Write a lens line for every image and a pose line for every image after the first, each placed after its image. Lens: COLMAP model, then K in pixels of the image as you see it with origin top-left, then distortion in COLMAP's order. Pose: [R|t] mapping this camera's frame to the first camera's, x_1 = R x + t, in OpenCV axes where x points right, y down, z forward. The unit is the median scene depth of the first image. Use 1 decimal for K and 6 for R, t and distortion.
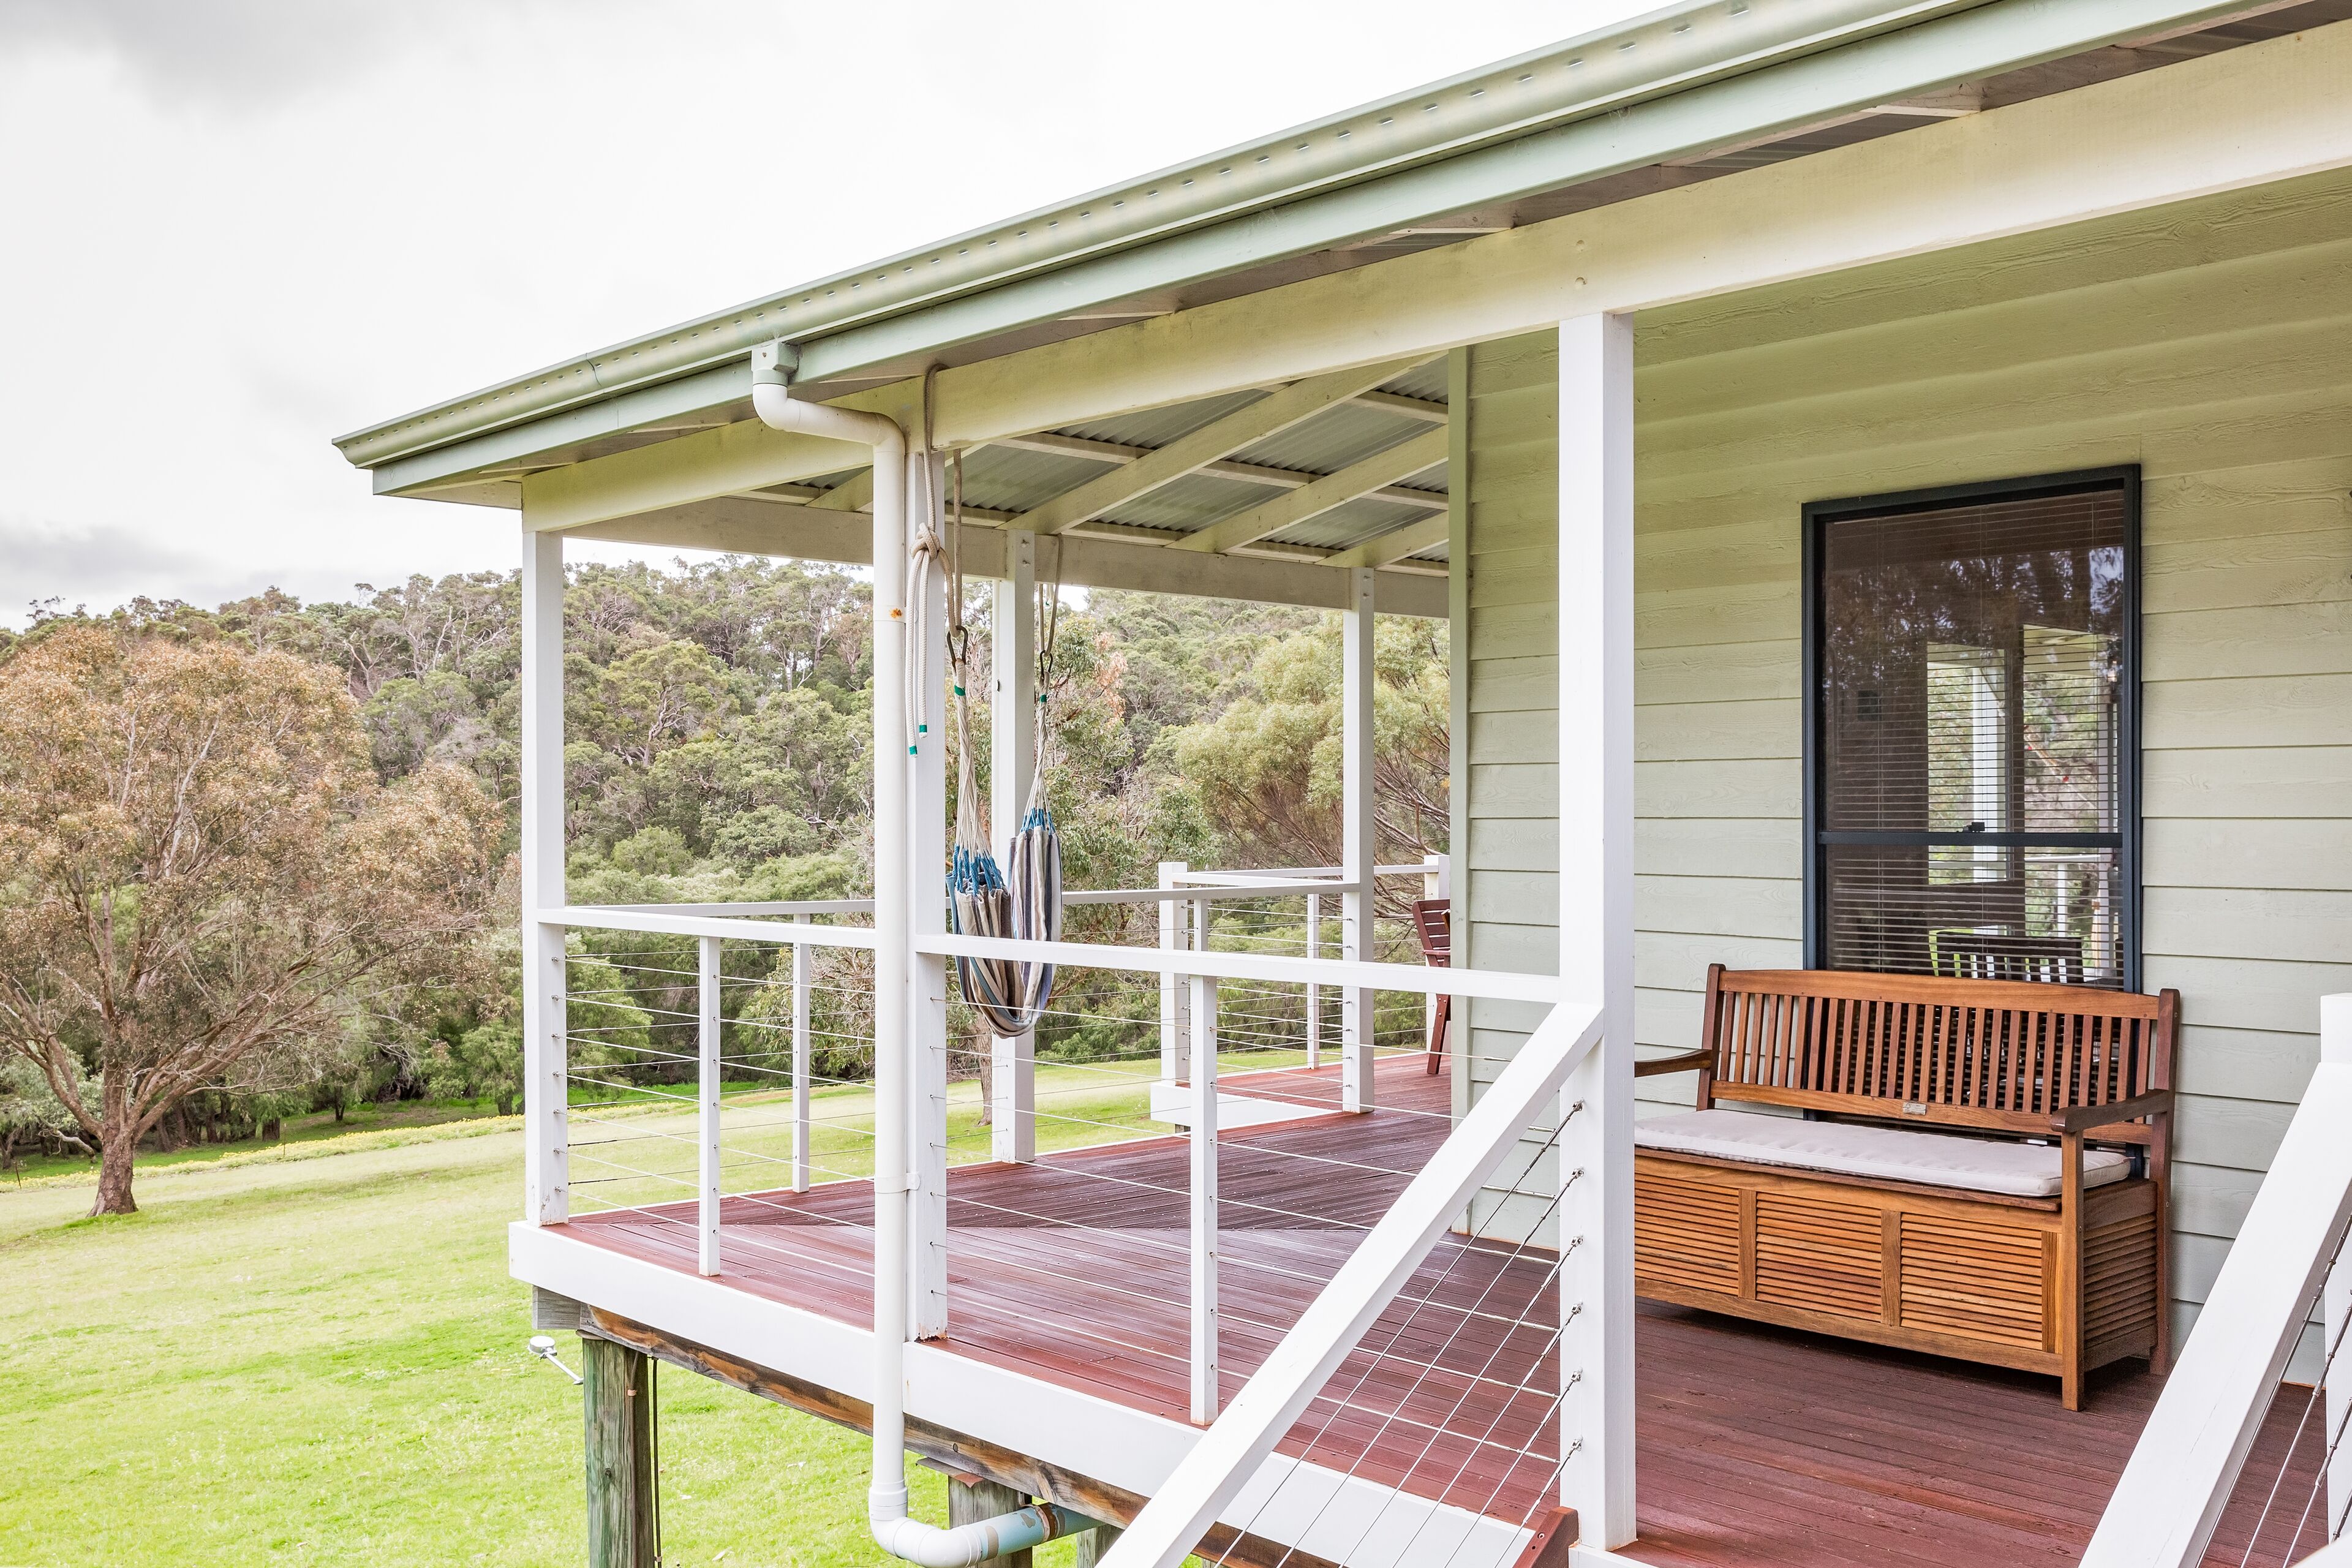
lens RADIAL K [[2283.3, 0, 1176.0], [0, 2283.3, 784.0], [0, 0, 1]] dist [0.003500, 0.000675]
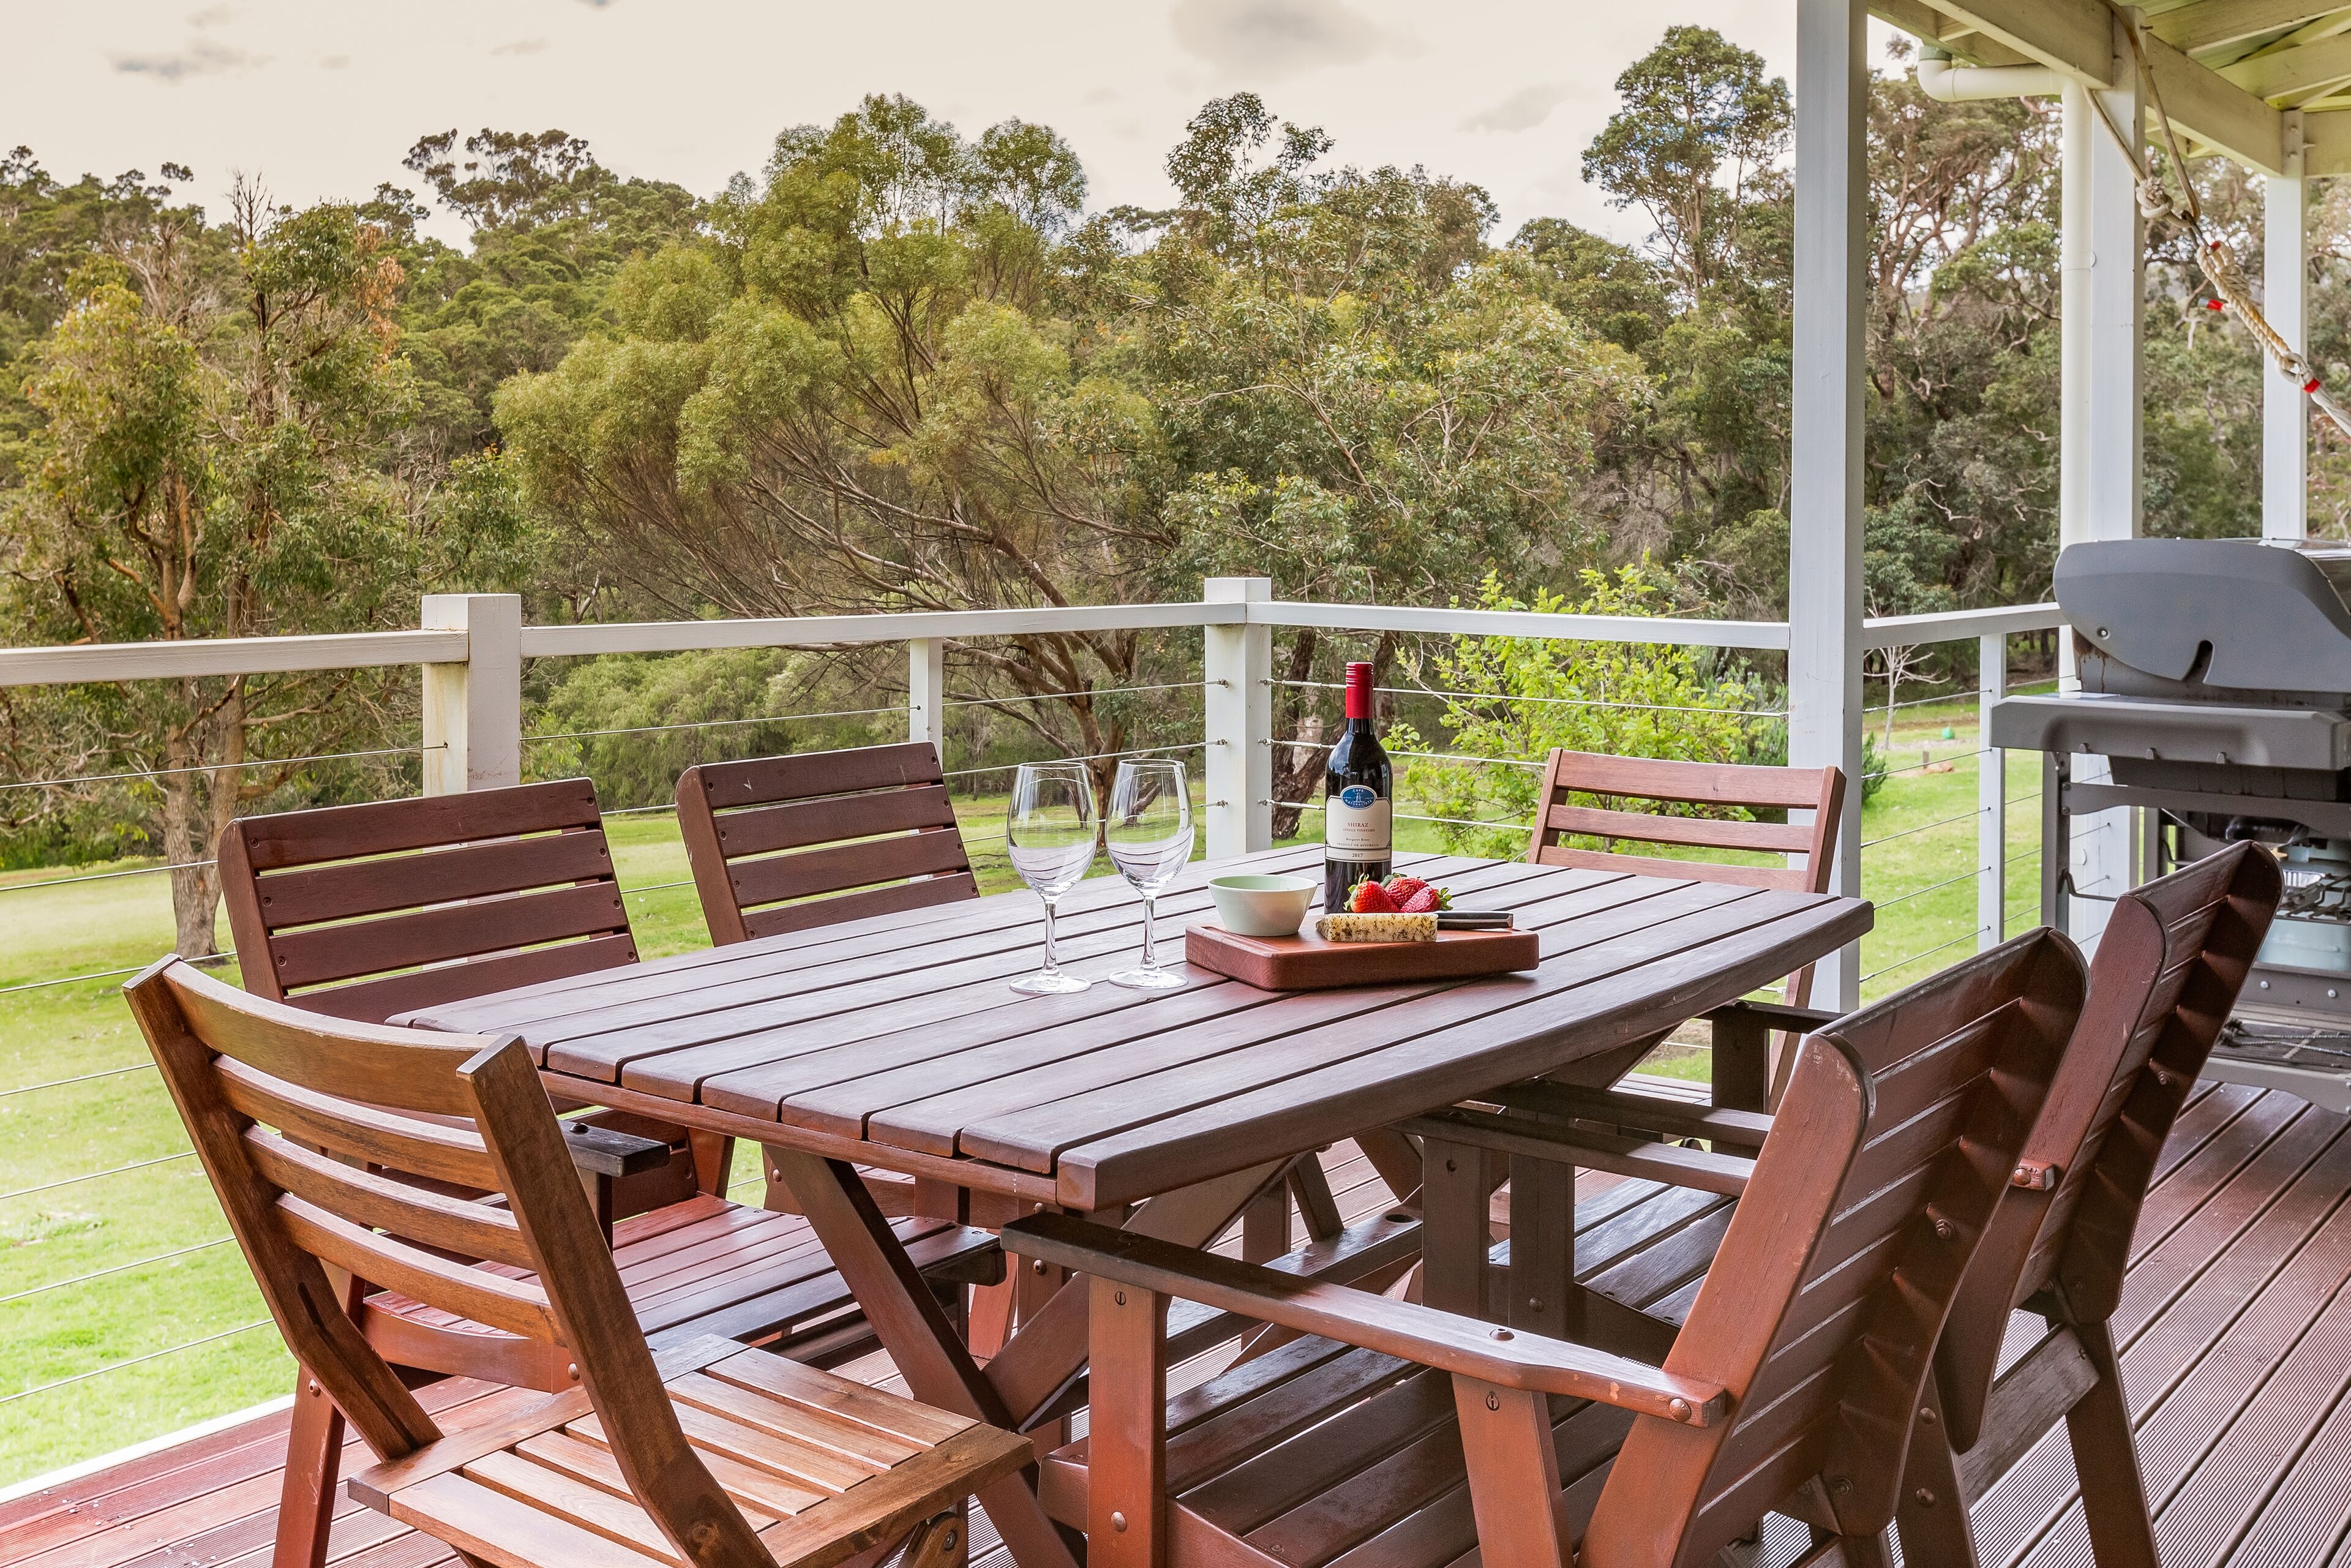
lens RADIAL K [[2282.3, 0, 1175.5], [0, 2282.3, 784.0], [0, 0, 1]] dist [0.003500, 0.000675]
pose [[0.975802, -0.016616, 0.218022, 0.050067], [-0.011907, 0.991591, 0.128866, 0.006982], [-0.218330, -0.128344, 0.967399, 0.275093]]
